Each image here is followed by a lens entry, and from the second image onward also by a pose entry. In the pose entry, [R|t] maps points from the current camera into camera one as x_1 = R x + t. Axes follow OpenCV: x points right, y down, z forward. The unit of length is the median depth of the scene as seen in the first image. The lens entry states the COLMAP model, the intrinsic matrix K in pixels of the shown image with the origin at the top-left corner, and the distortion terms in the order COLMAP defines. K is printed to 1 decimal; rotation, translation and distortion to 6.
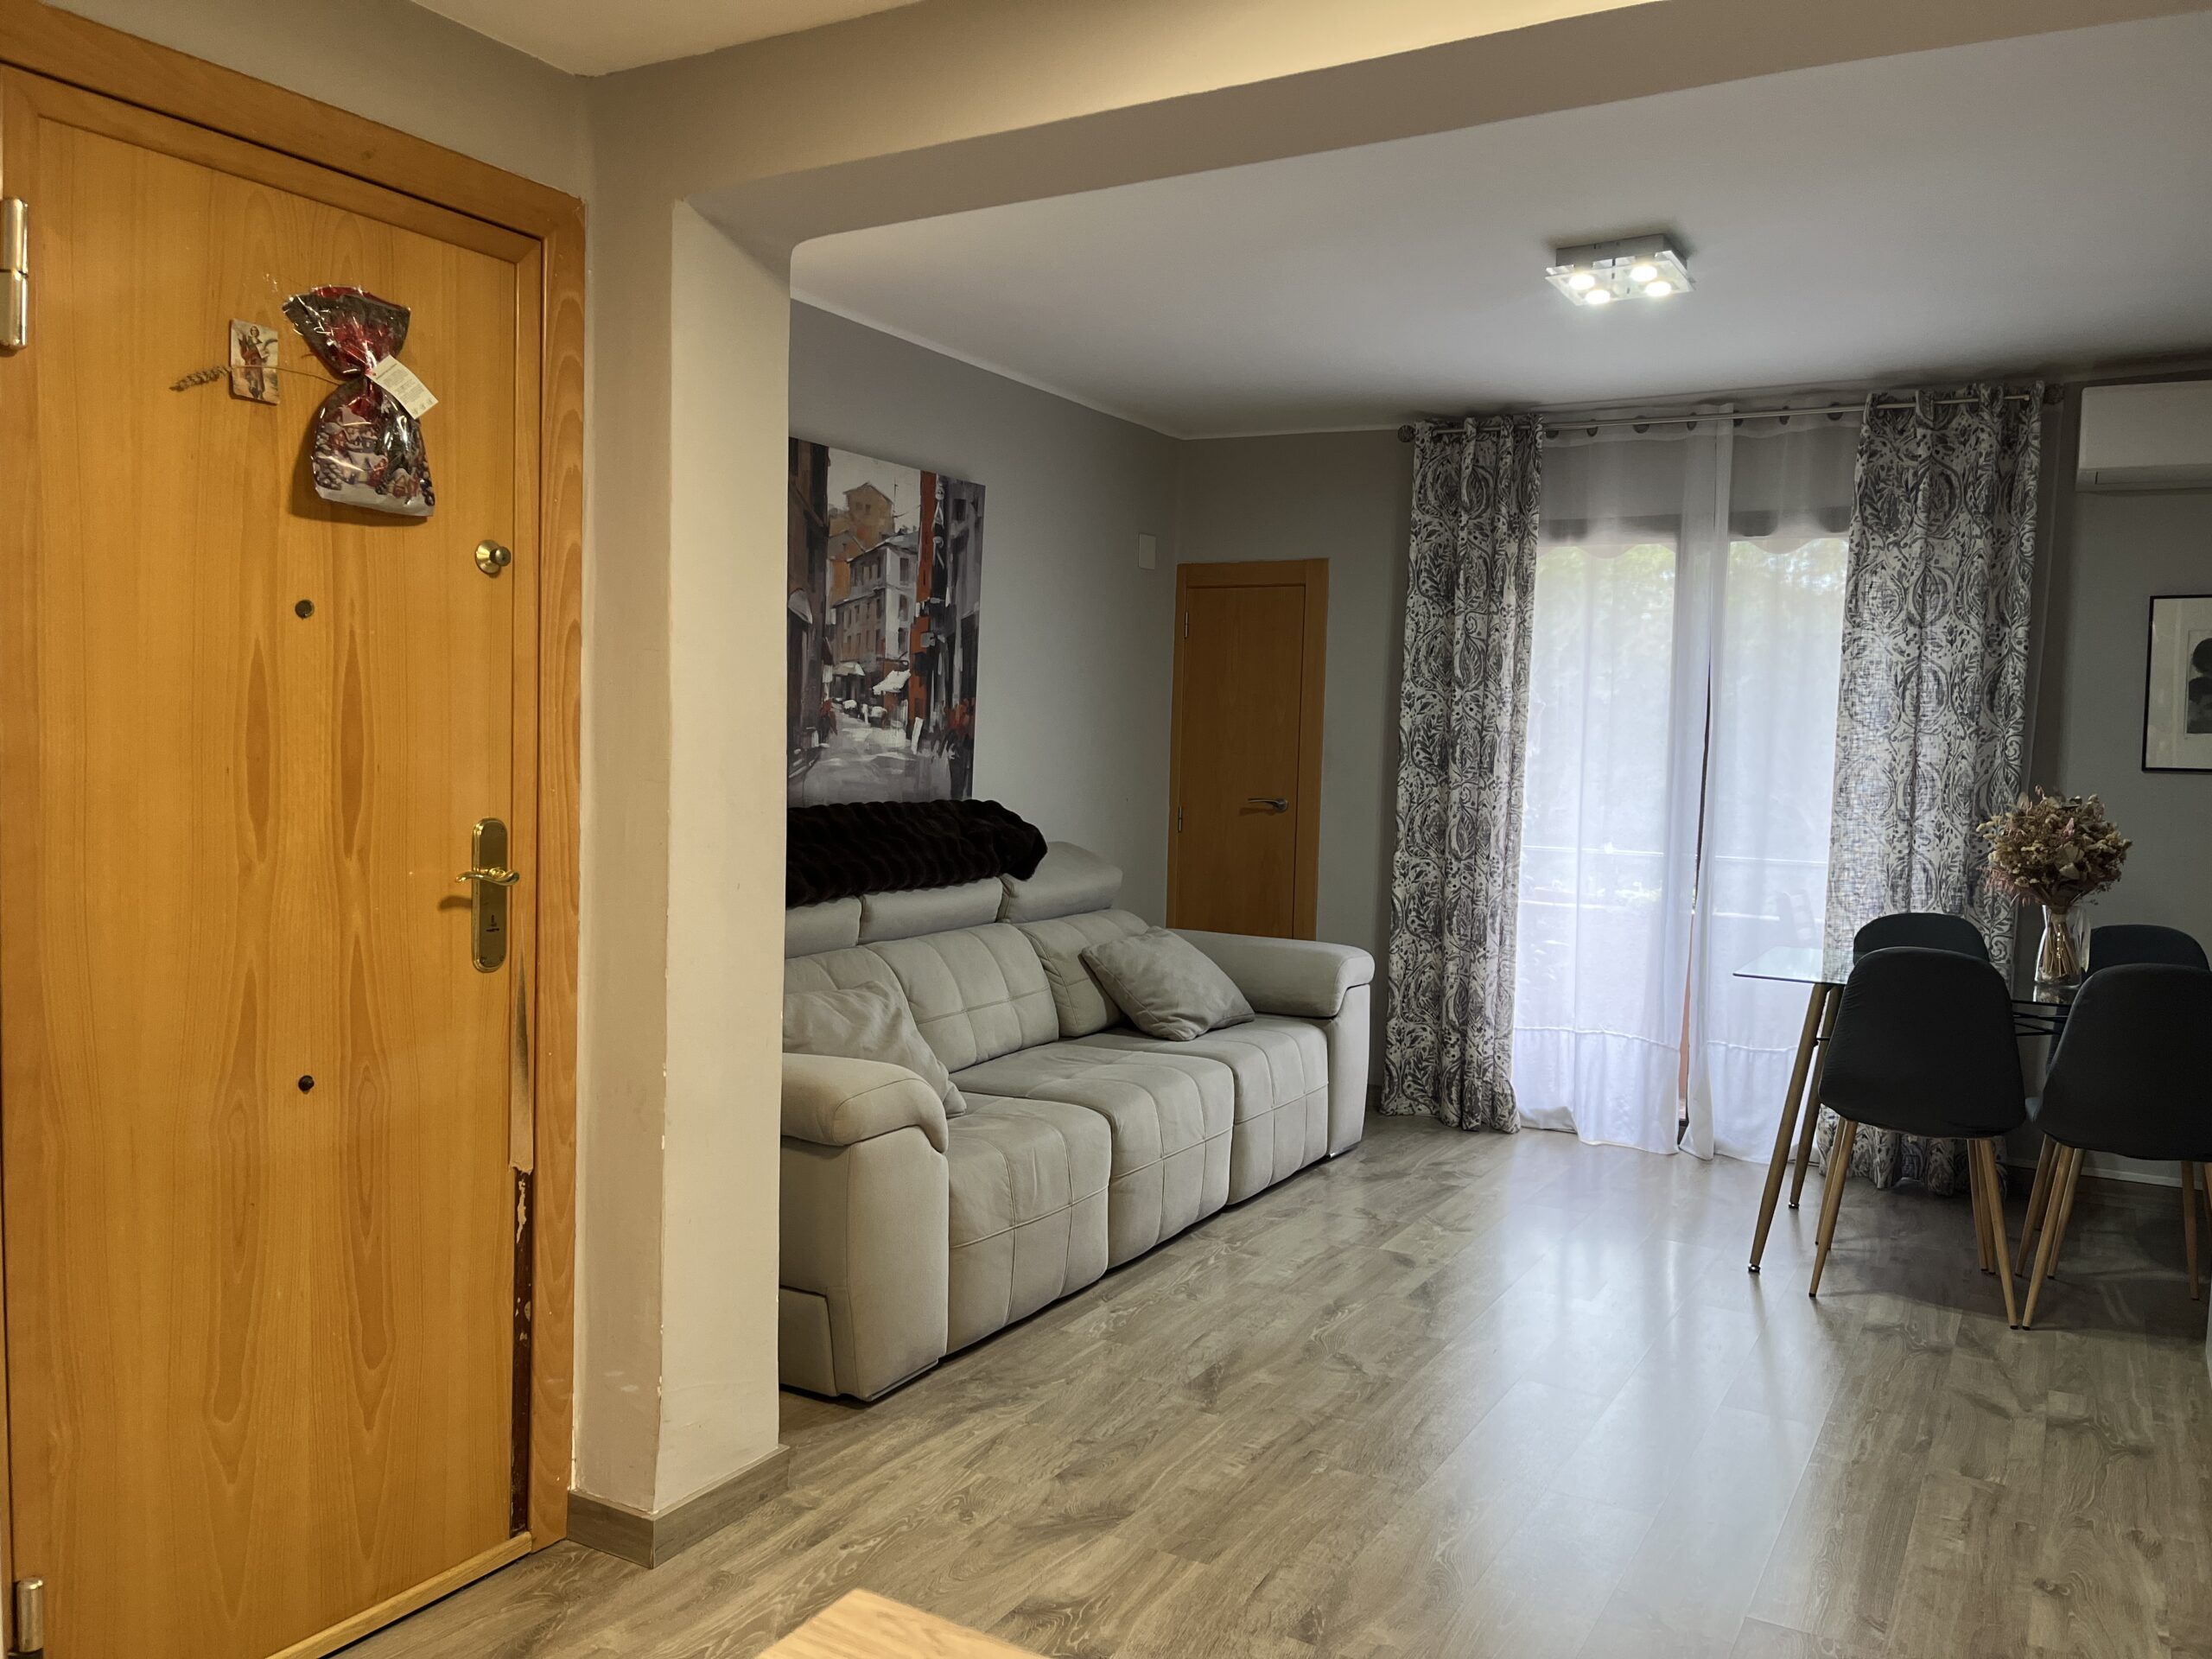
lens RADIAL K [[1670.7, 0, 1096.4], [0, 1670.7, 834.3], [0, 0, 1]] dist [0.063842, -0.087751]
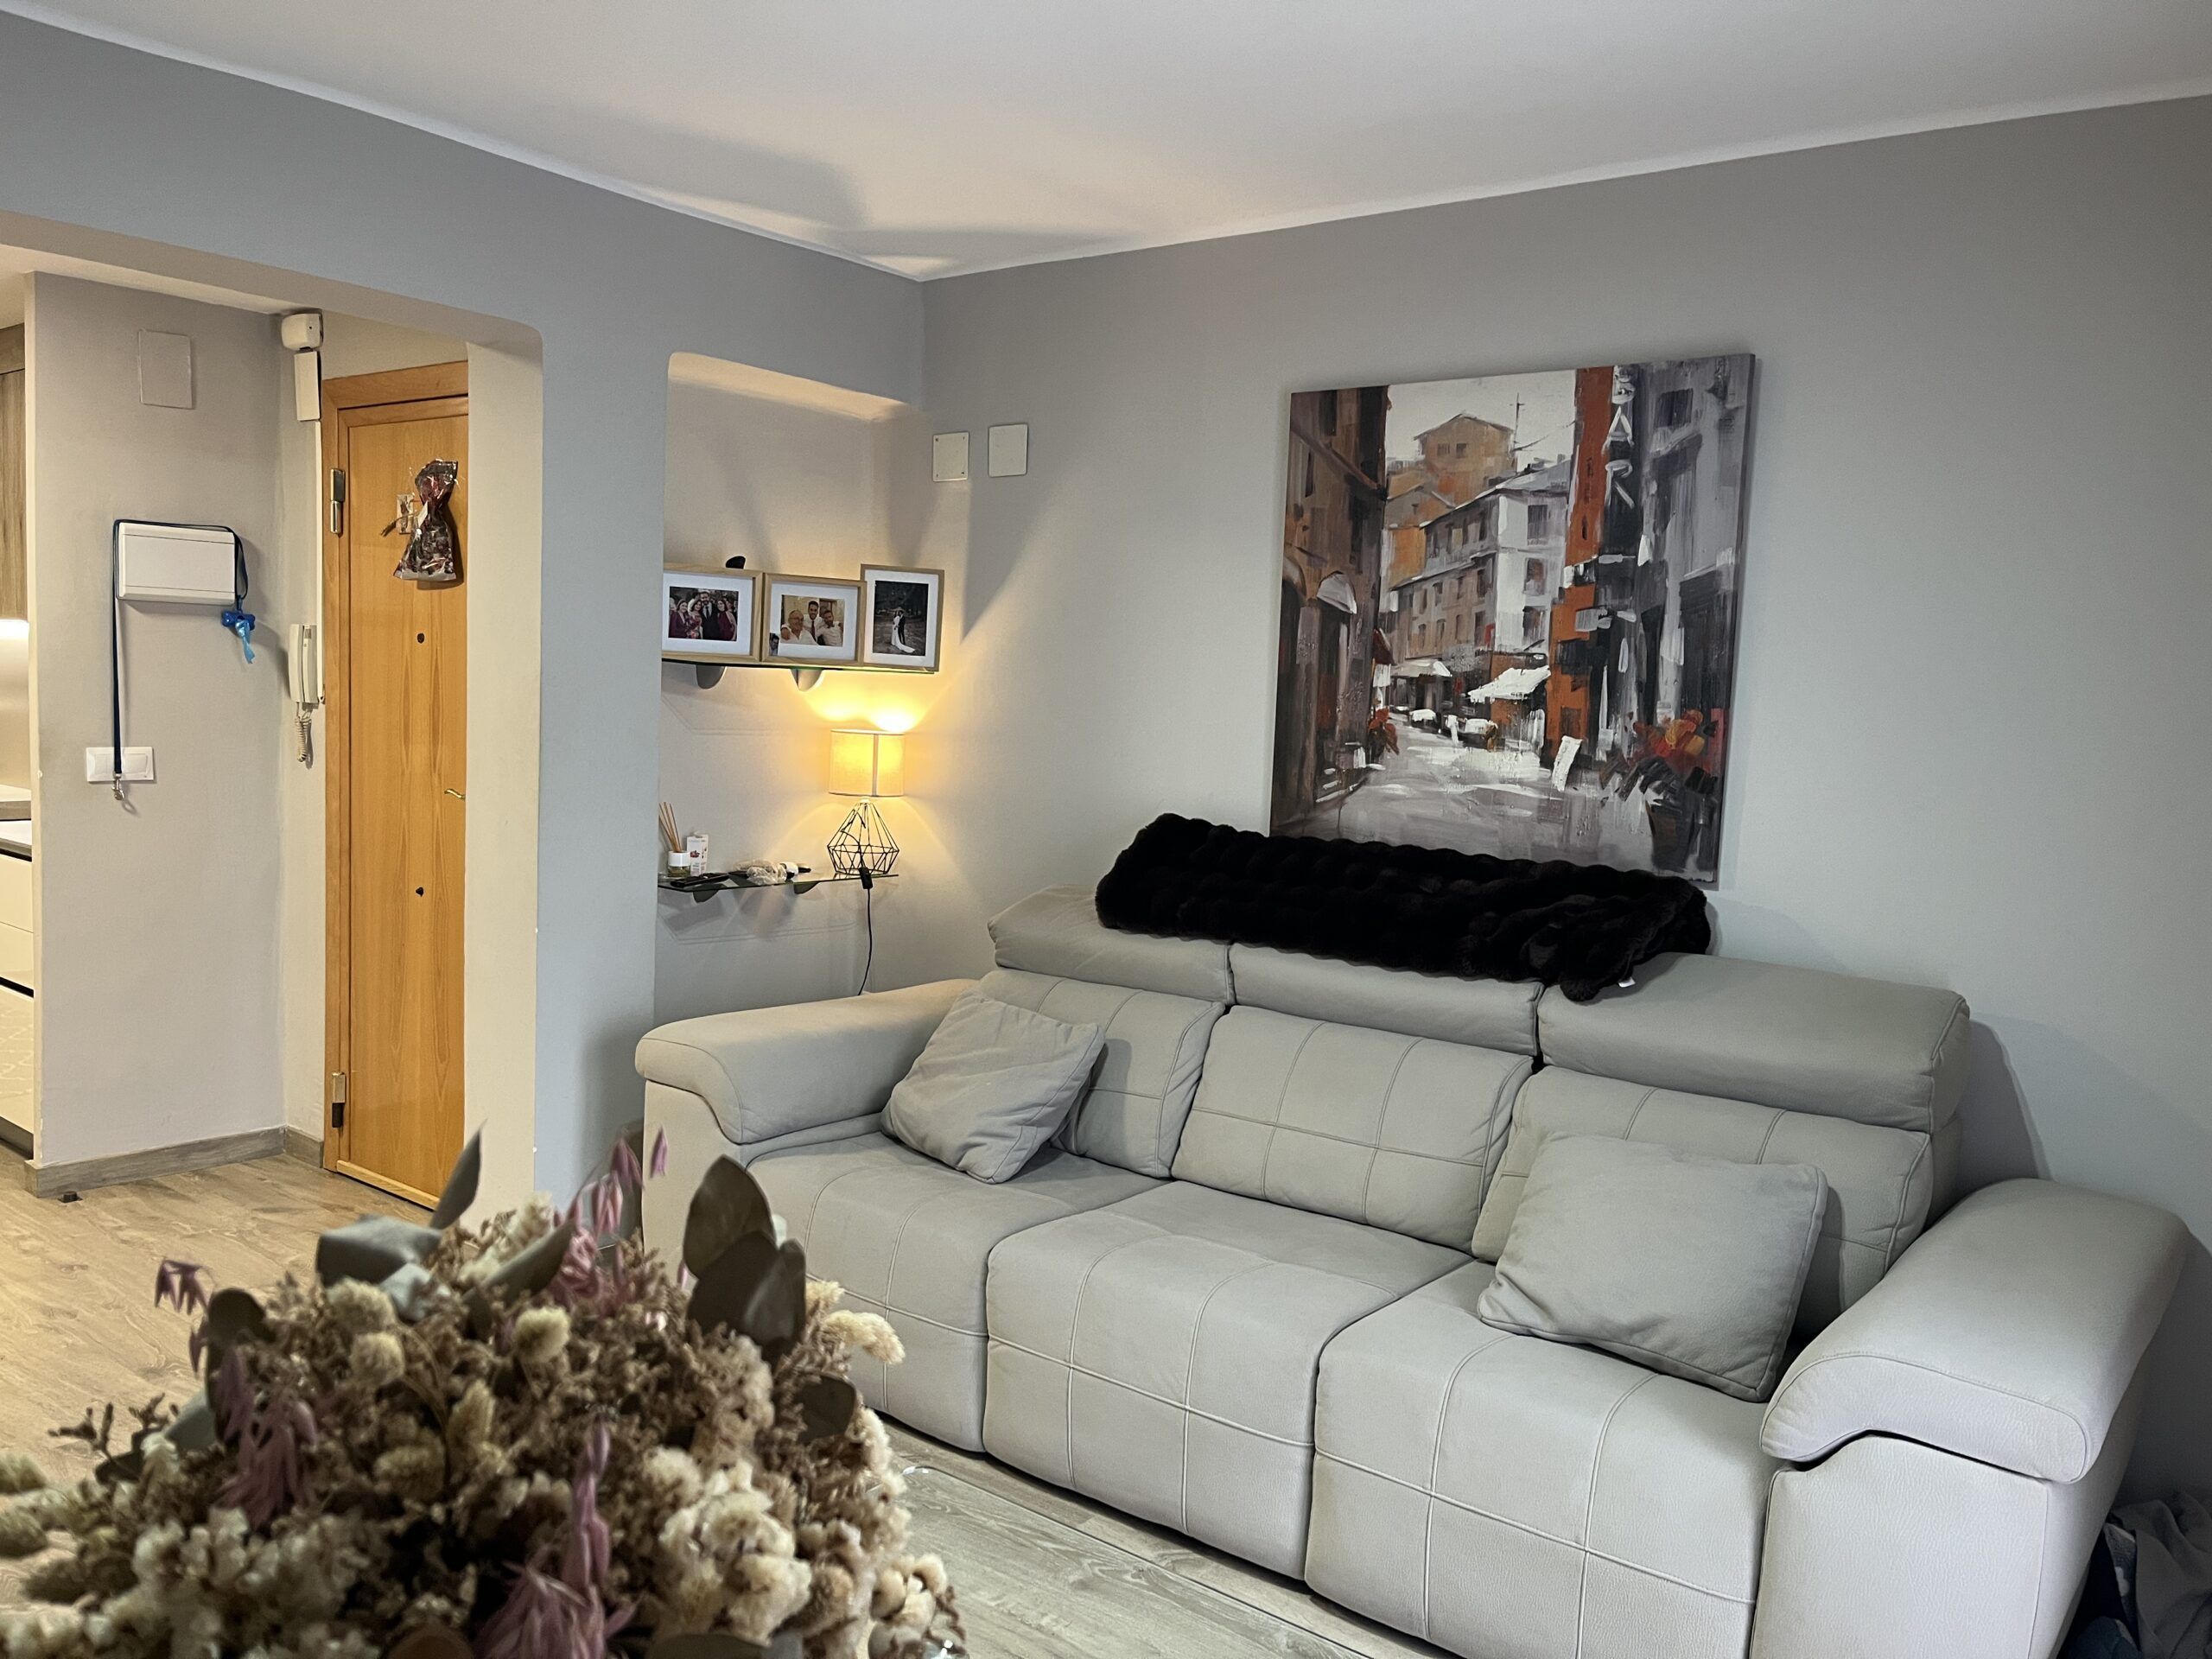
lens RADIAL K [[1670.7, 0, 1094.1], [0, 1670.7, 846.9], [0, 0, 1]] dist [0.063842, -0.087751]
pose [[-0.123729, 0.062630, -0.990338, 0.594414], [-0.107879, 0.991242, 0.076165, -0.057385], [0.986435, 0.116260, -0.115889, 0.901730]]
